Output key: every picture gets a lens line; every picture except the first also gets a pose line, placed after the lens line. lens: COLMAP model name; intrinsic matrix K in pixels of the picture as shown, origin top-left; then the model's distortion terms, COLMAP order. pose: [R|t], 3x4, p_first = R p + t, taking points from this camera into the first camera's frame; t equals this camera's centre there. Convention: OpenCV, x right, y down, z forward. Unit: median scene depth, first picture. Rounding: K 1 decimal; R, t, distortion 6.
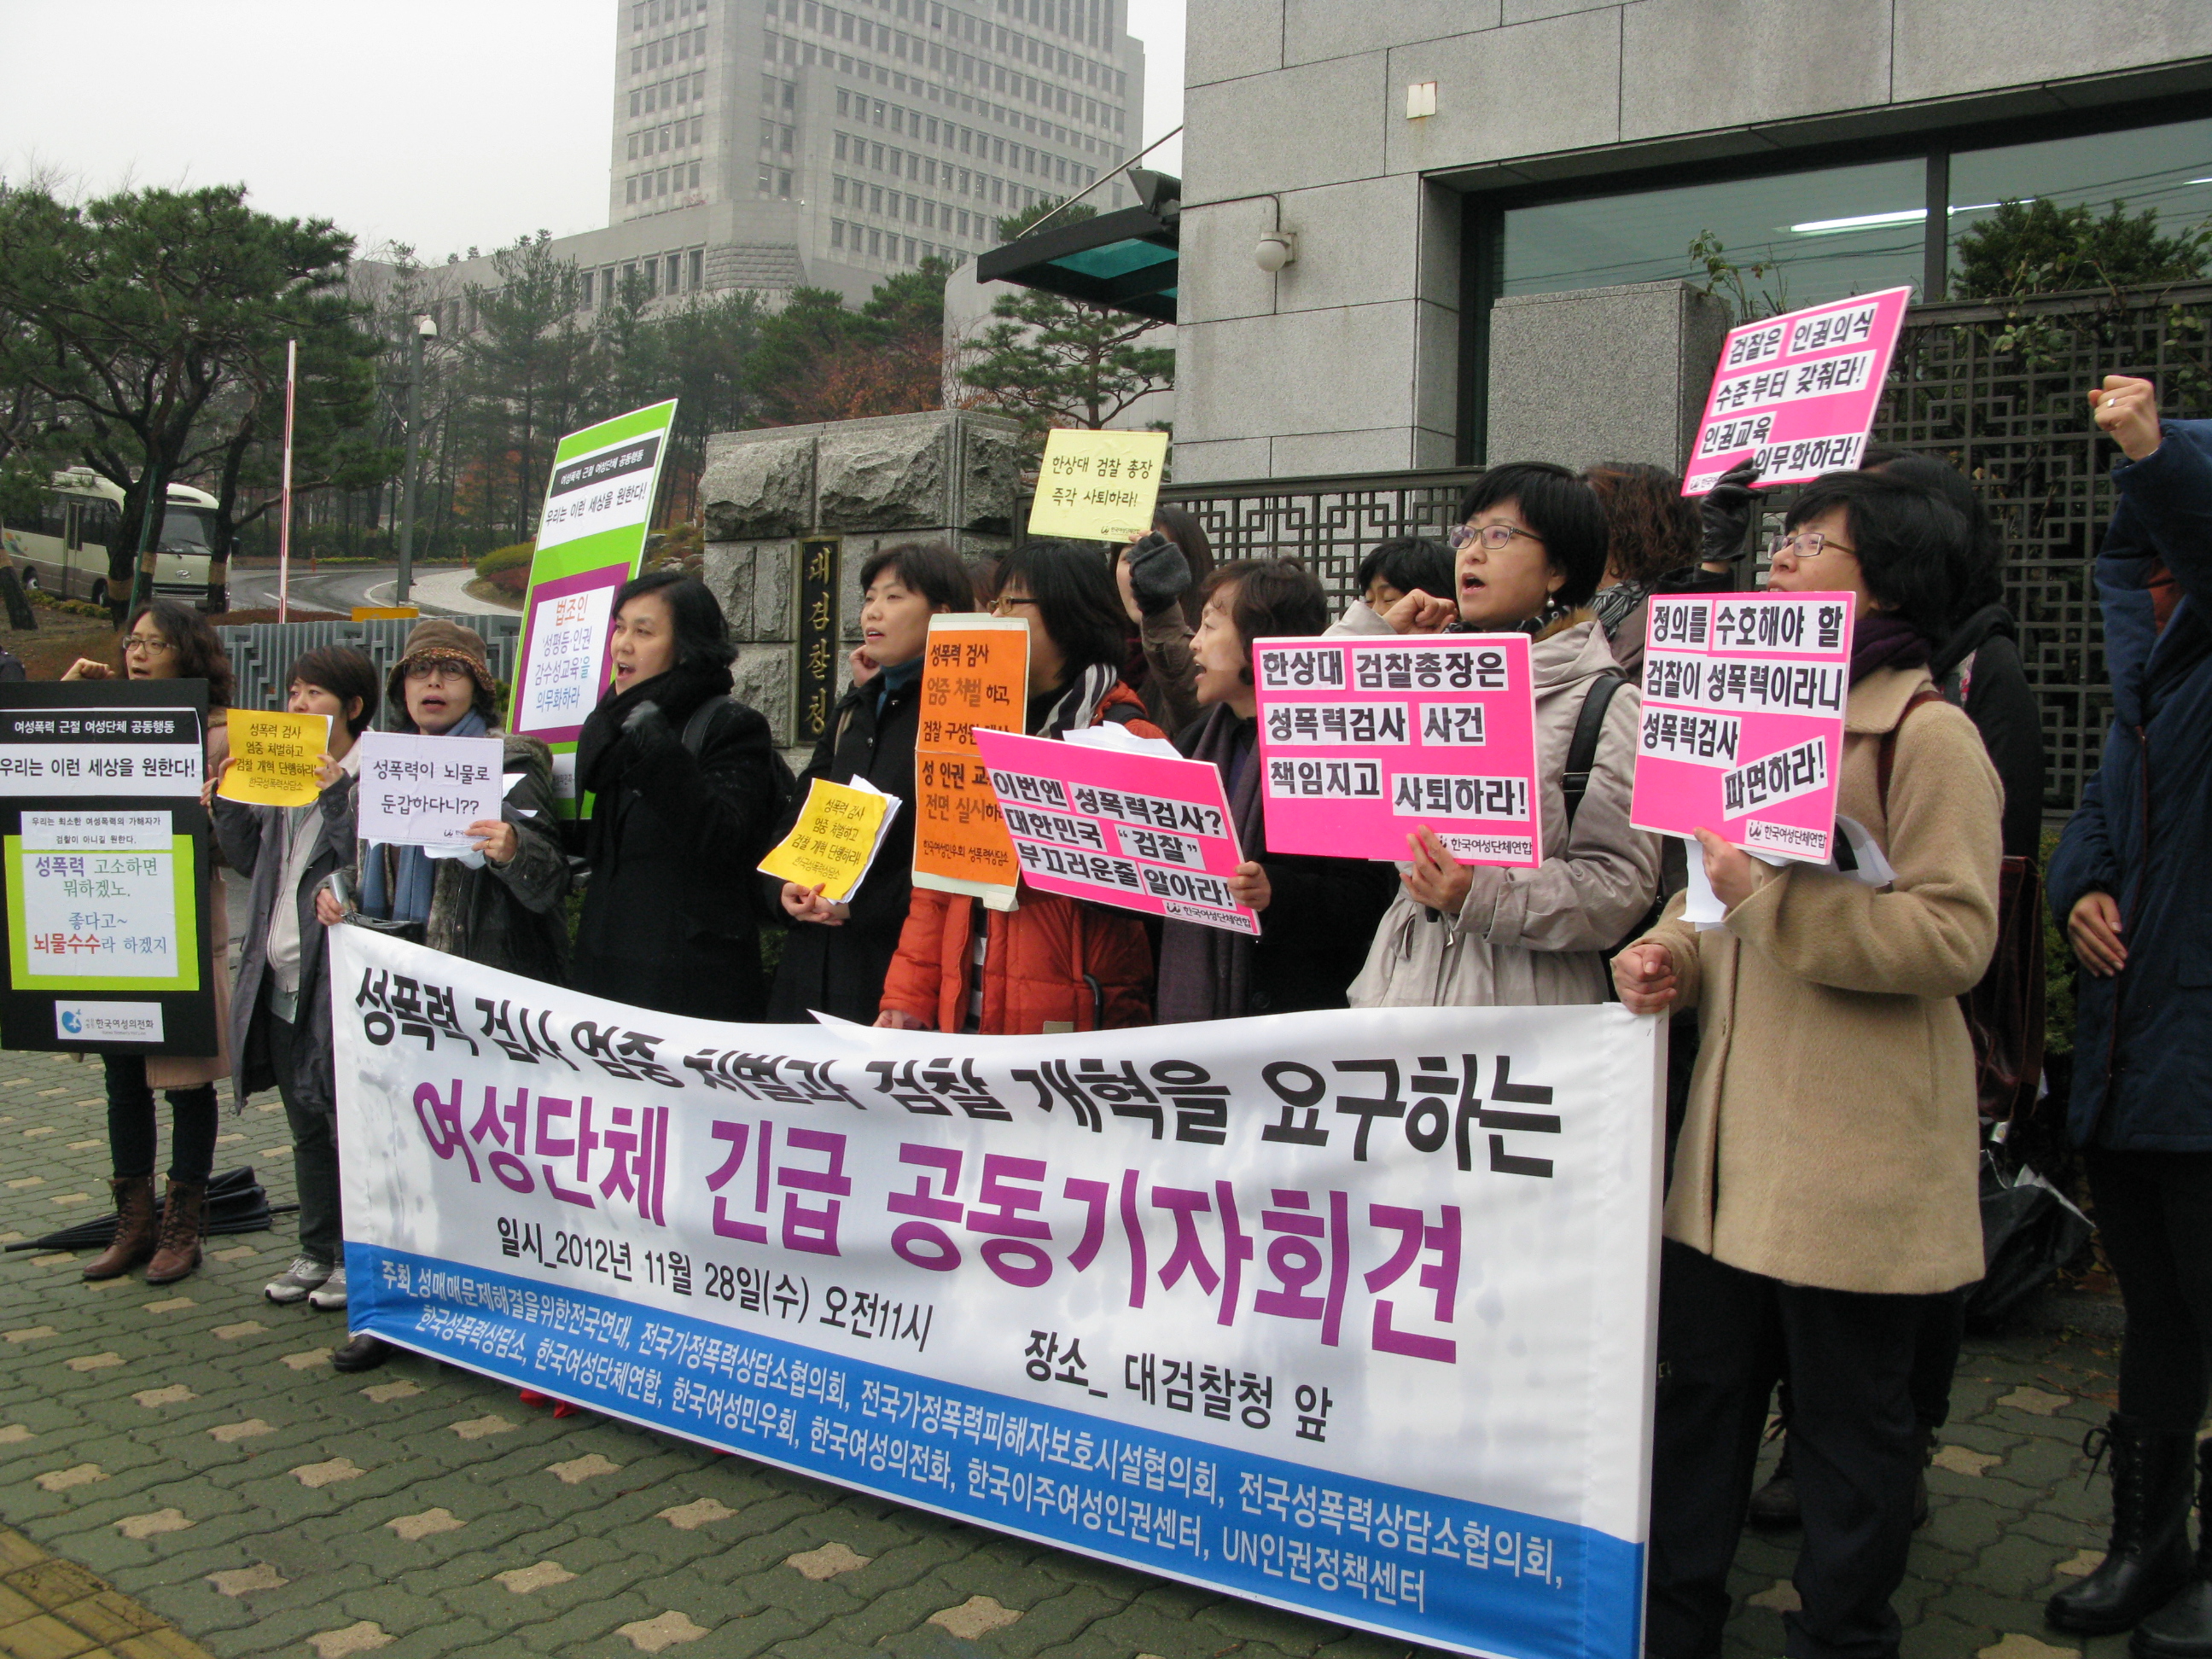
lens RADIAL K [[2192.9, 0, 1106.0], [0, 2192.9, 829.5], [0, 0, 1]] dist [-0.267276, -0.000377]
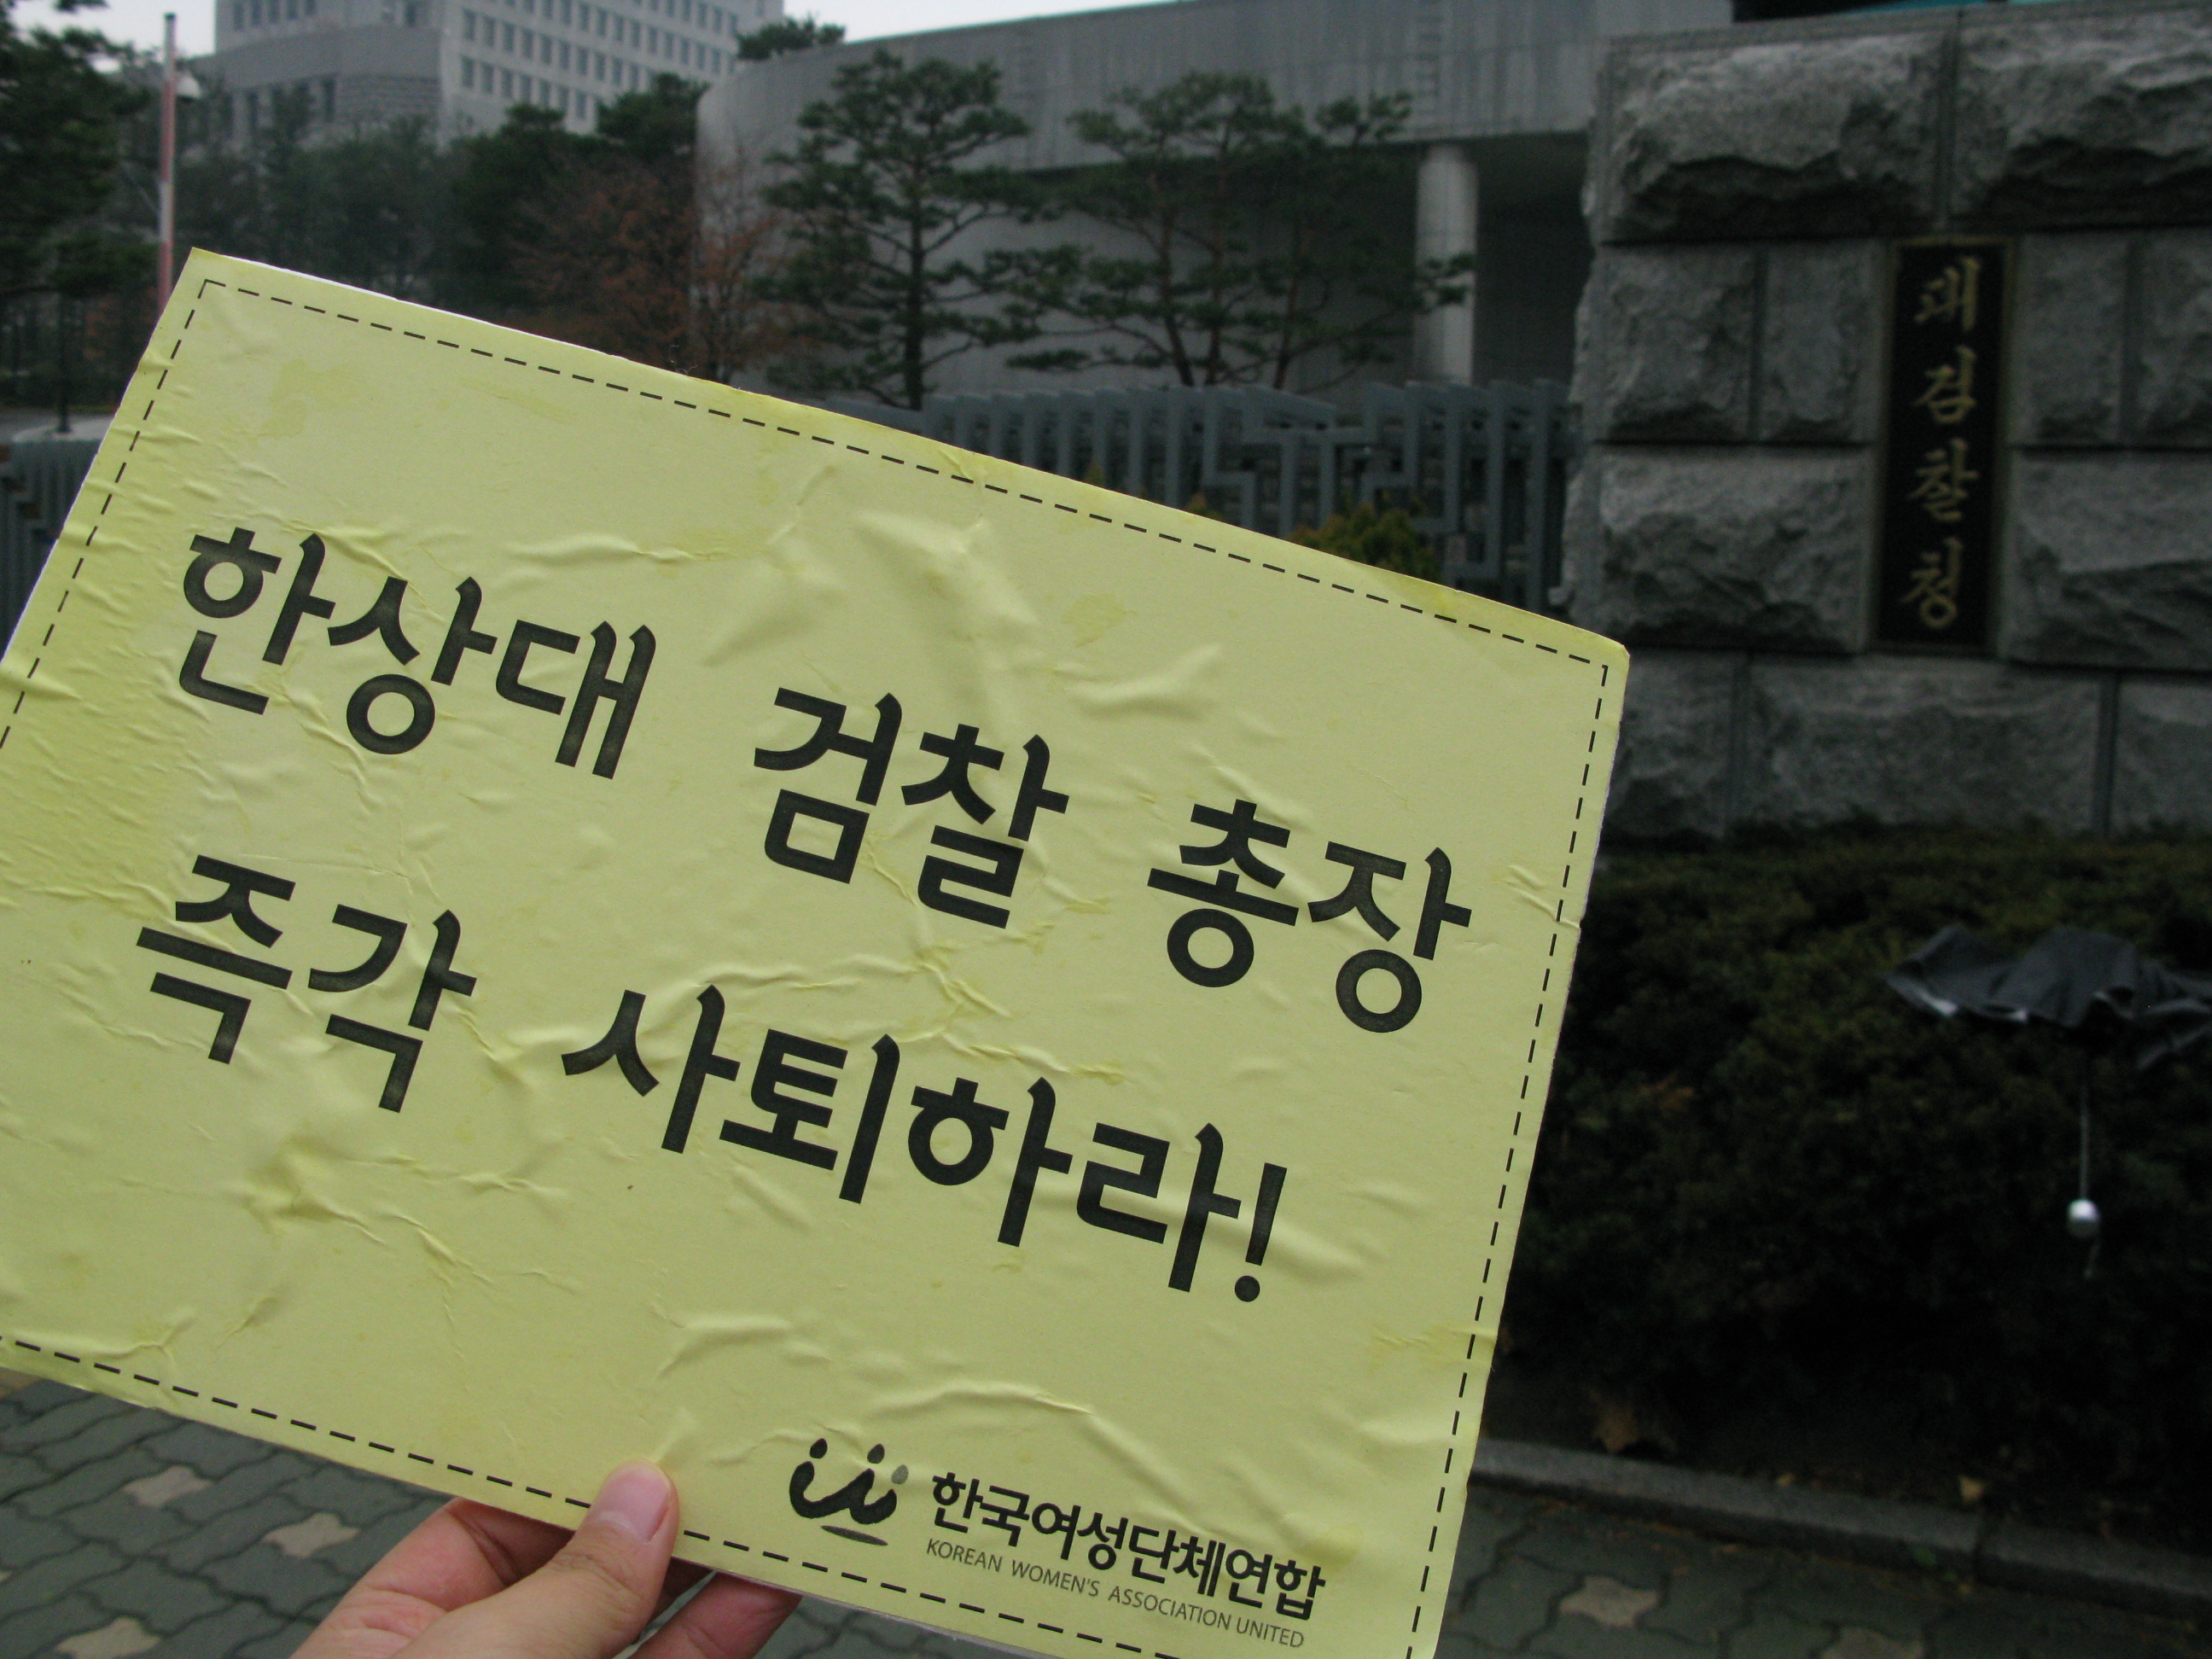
lens RADIAL K [[2154.9, 0, 1106.0], [0, 2154.9, 829.5], [0, 0, 1]] dist [-0.177534, 0.134462]
pose [[0.984316, -0.016612, 0.175630, -0.087898], [0.005436, 0.997940, 0.063925, -0.006335], [-0.176330, -0.061967, 0.982379, 0.118348]]
